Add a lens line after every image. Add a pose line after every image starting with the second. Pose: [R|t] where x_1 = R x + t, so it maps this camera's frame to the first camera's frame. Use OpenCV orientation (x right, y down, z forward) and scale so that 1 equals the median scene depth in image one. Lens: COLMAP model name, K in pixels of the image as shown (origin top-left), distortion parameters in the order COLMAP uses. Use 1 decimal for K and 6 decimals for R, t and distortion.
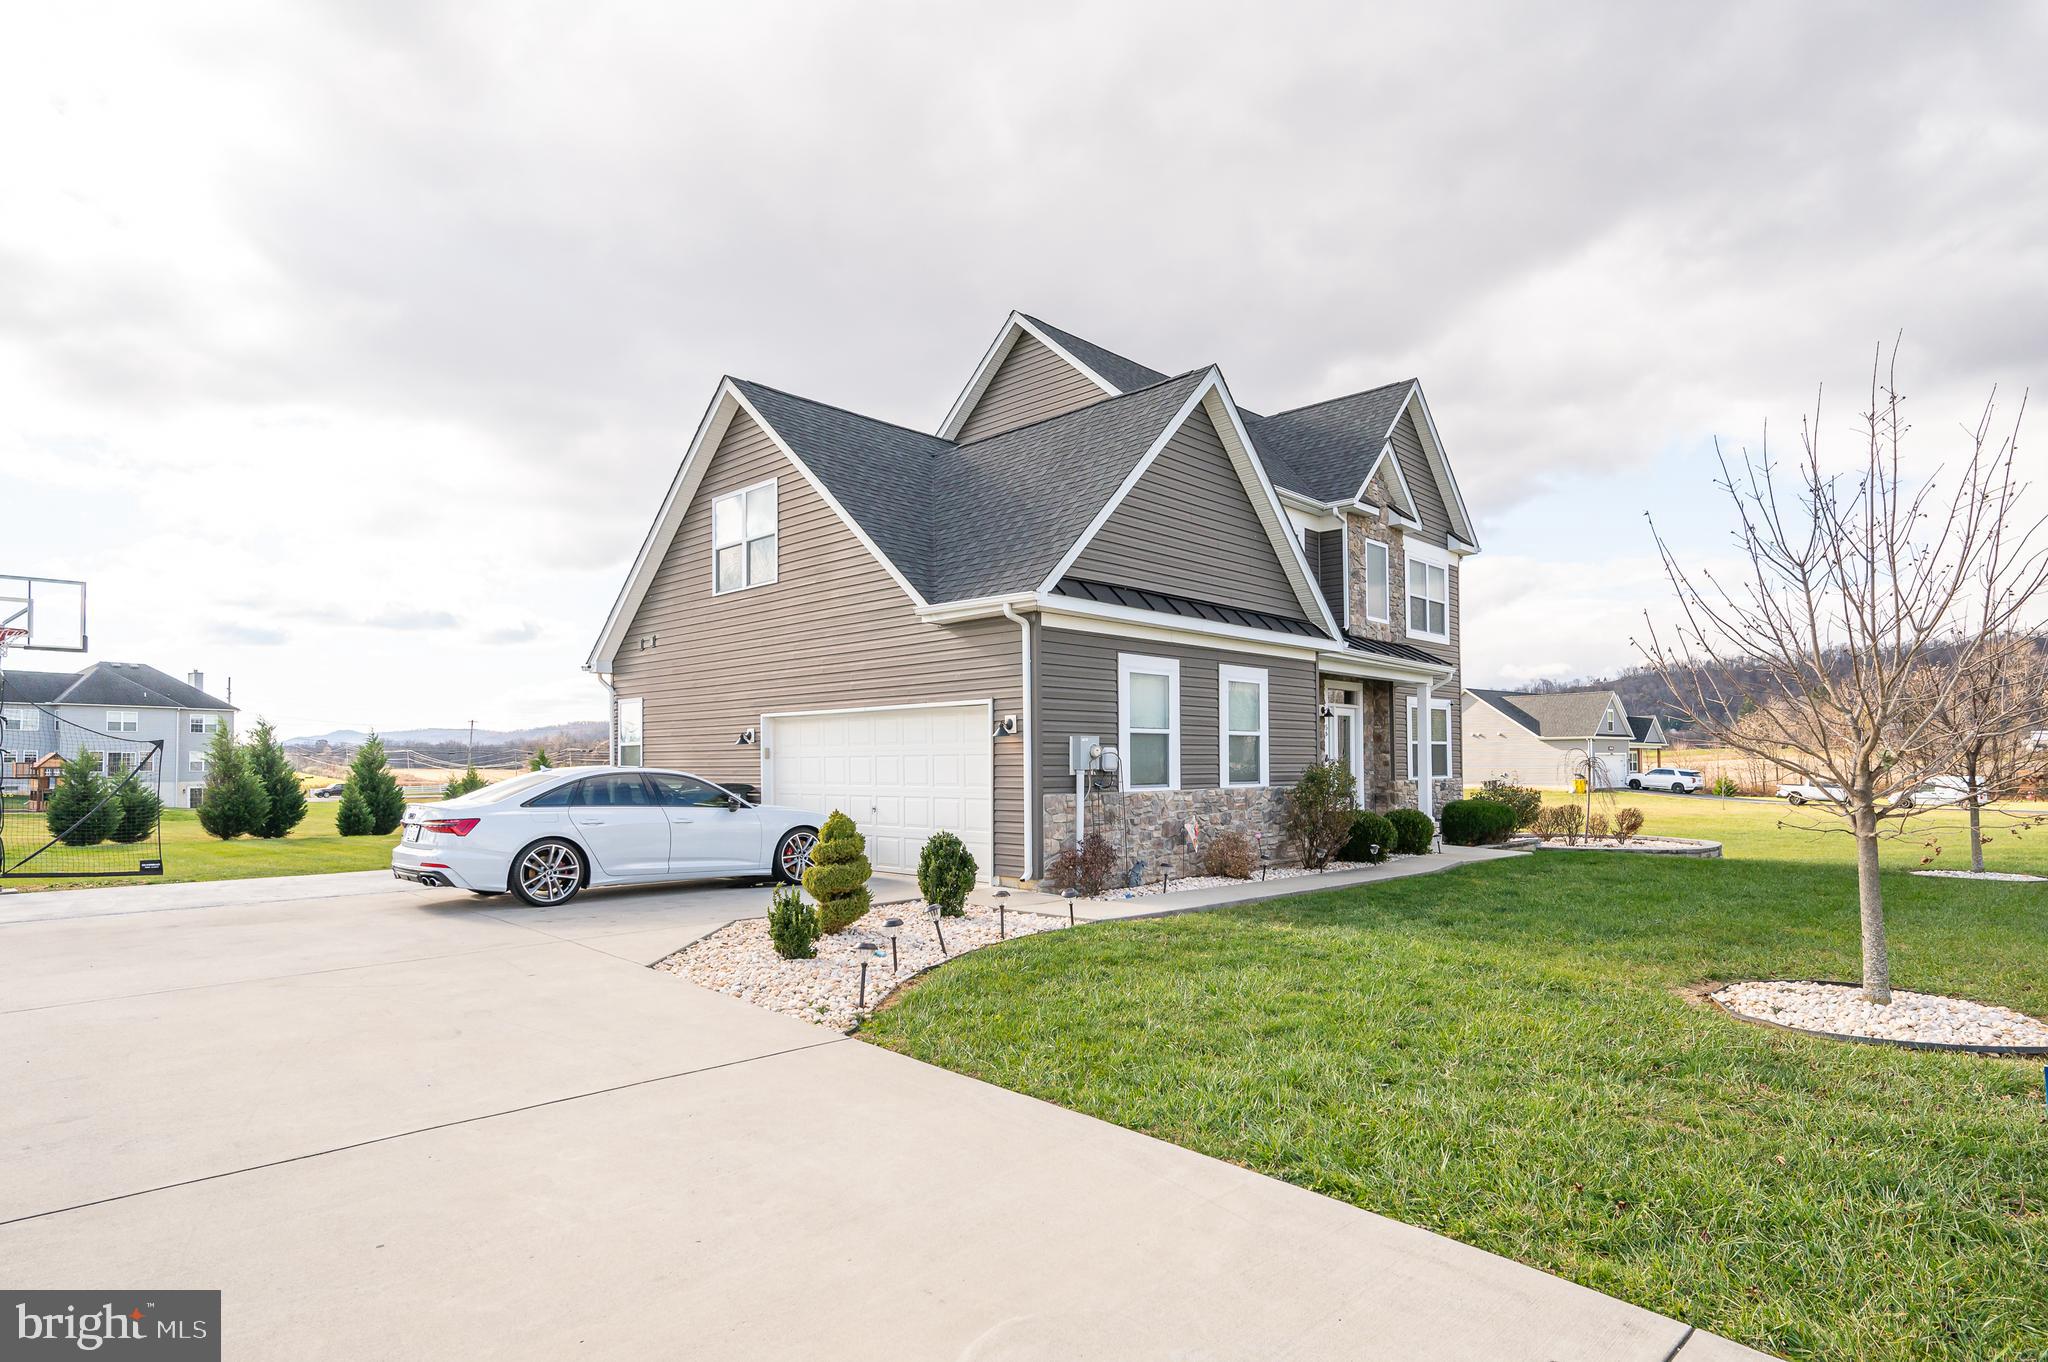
lens RADIAL K [[1009.9, 0, 1076.5], [0, 1009.9, 746.9], [0, 0, 1]] dist [-0.001772, -0.000540]
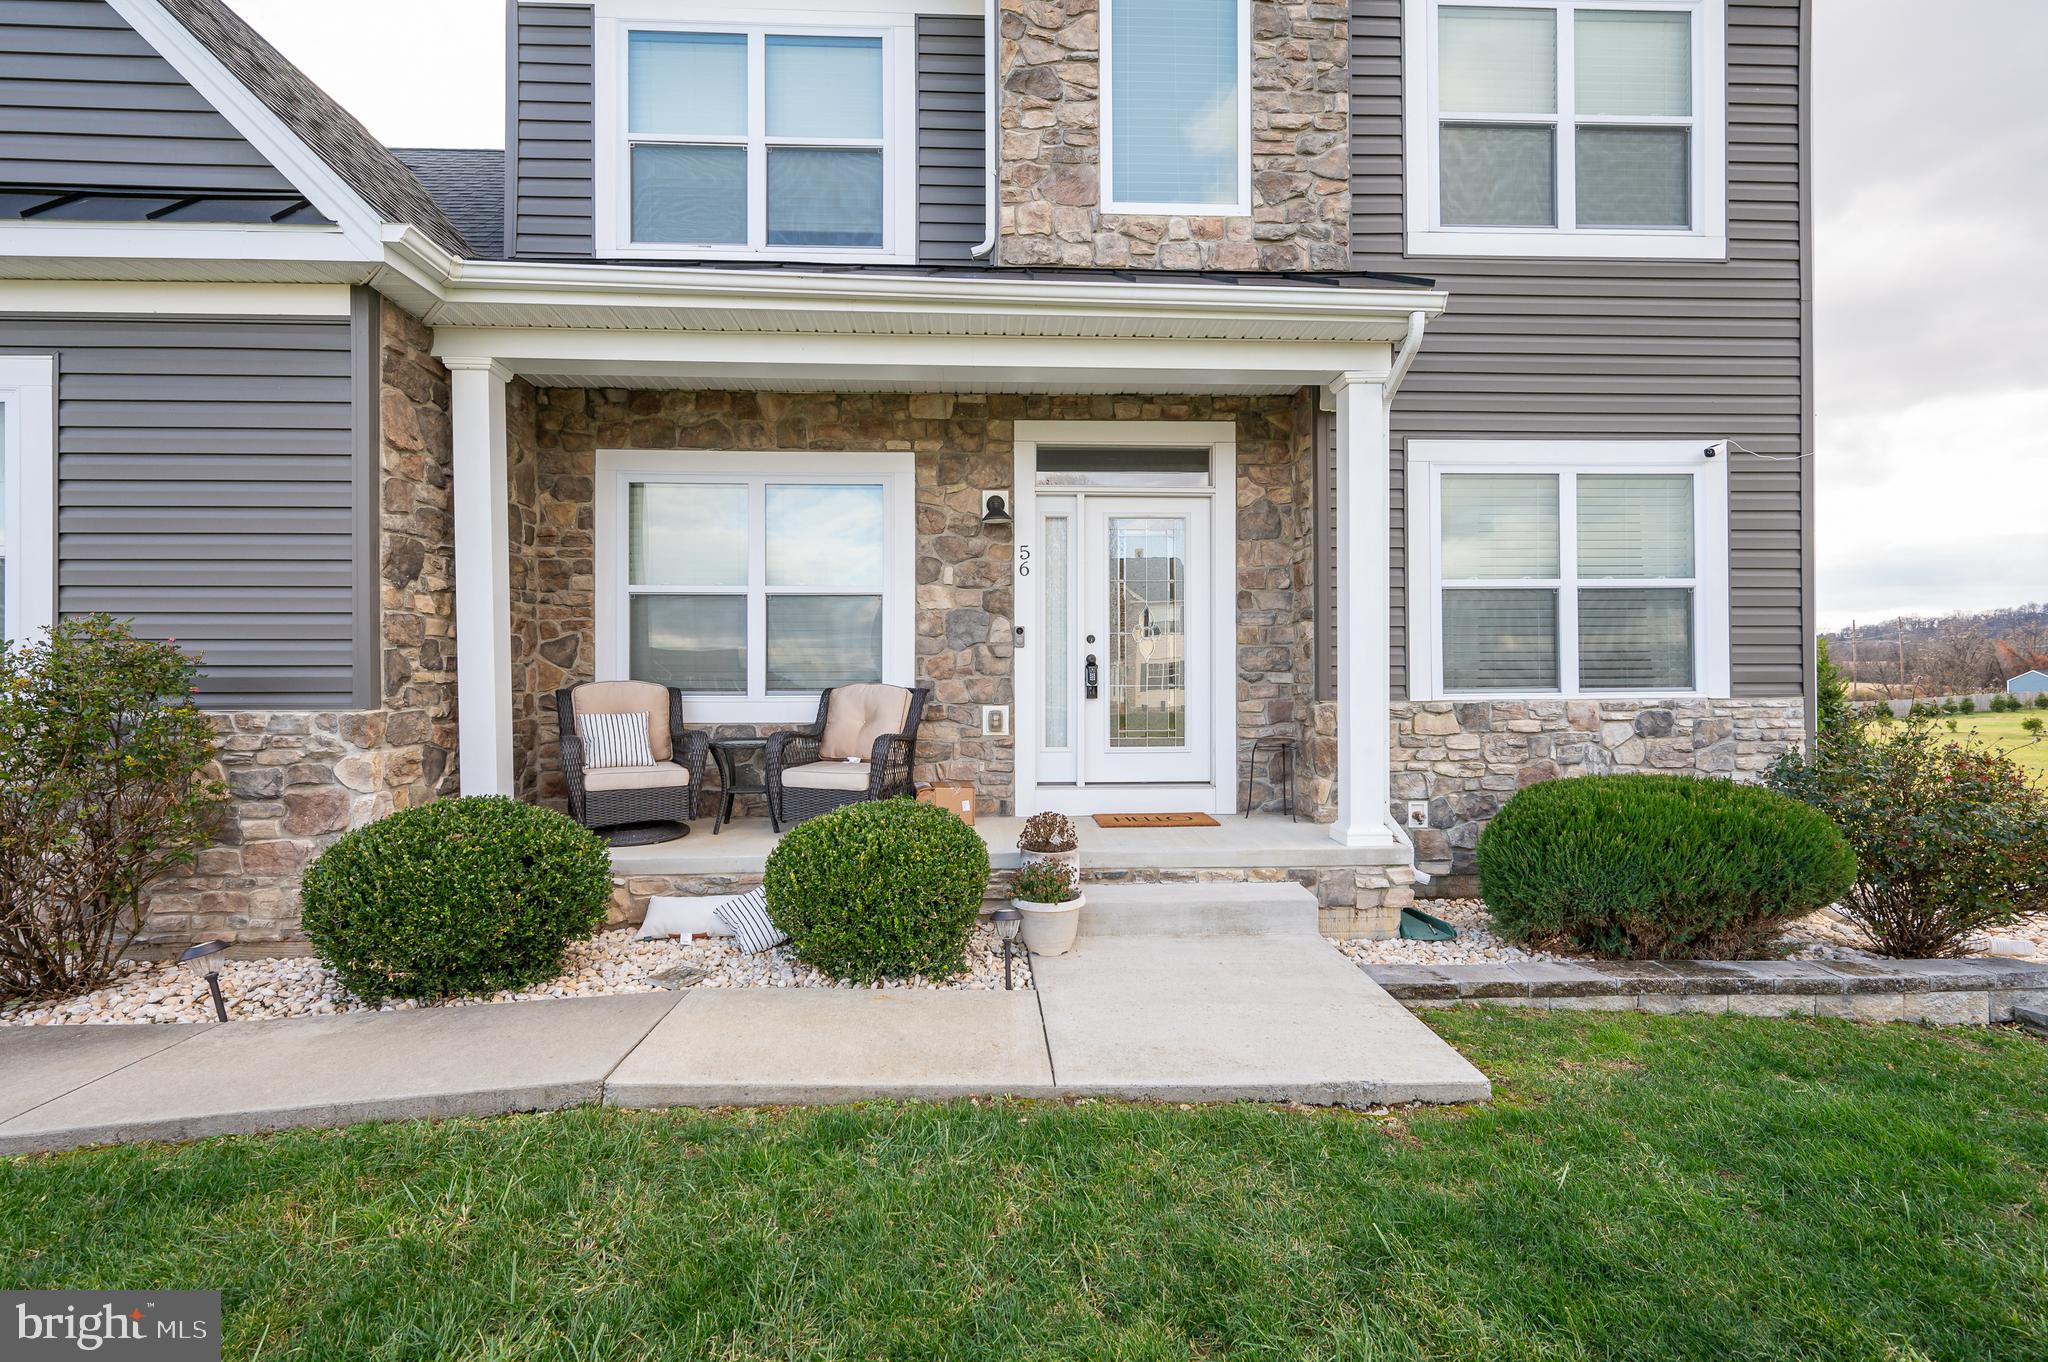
lens RADIAL K [[924.3, 0, 1024.0], [0, 924.3, 681.0], [0, 0, 1]] dist [0.000406, 0.000024]
pose [[0.723301, 0.007317, -0.690495, 0.663767], [0.012000, 0.999660, 0.023163, 0.027509], [0.690429, -0.025039, 0.722967, 1.054025]]
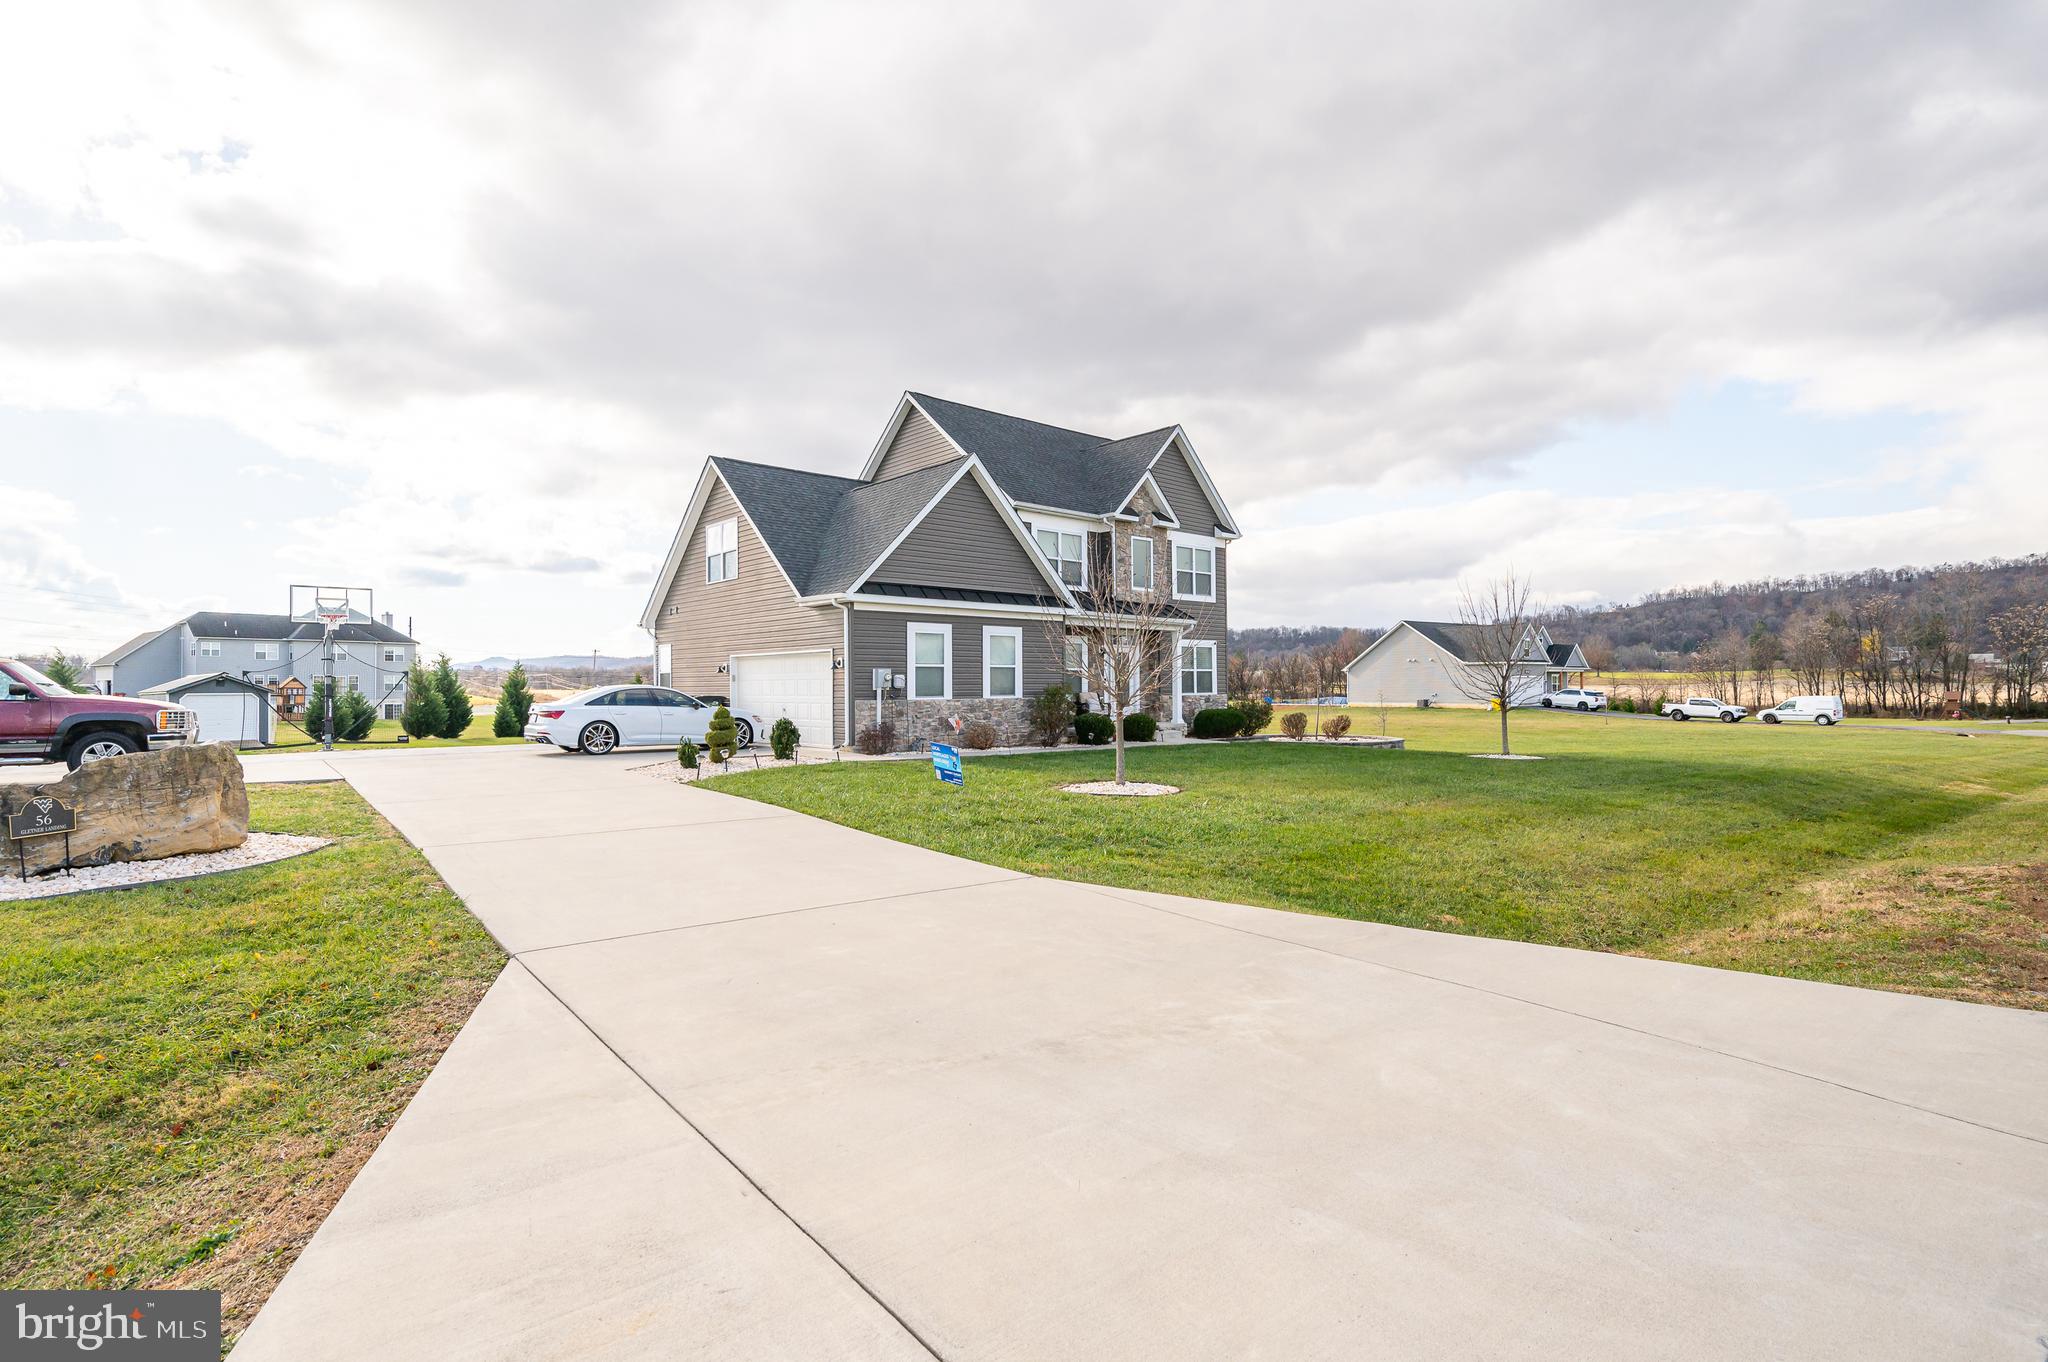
lens RADIAL K [[891.4, 0, 1024.0], [0, 891.4, 681.0], [0, 0, 1]] dist [0.000478, 0.000002]
pose [[0.995611, -0.000510, -0.093590, 0.348517], [0.001582, 0.999934, 0.011374, -0.005396], [0.093578, -0.011472, 0.995546, -0.490172]]
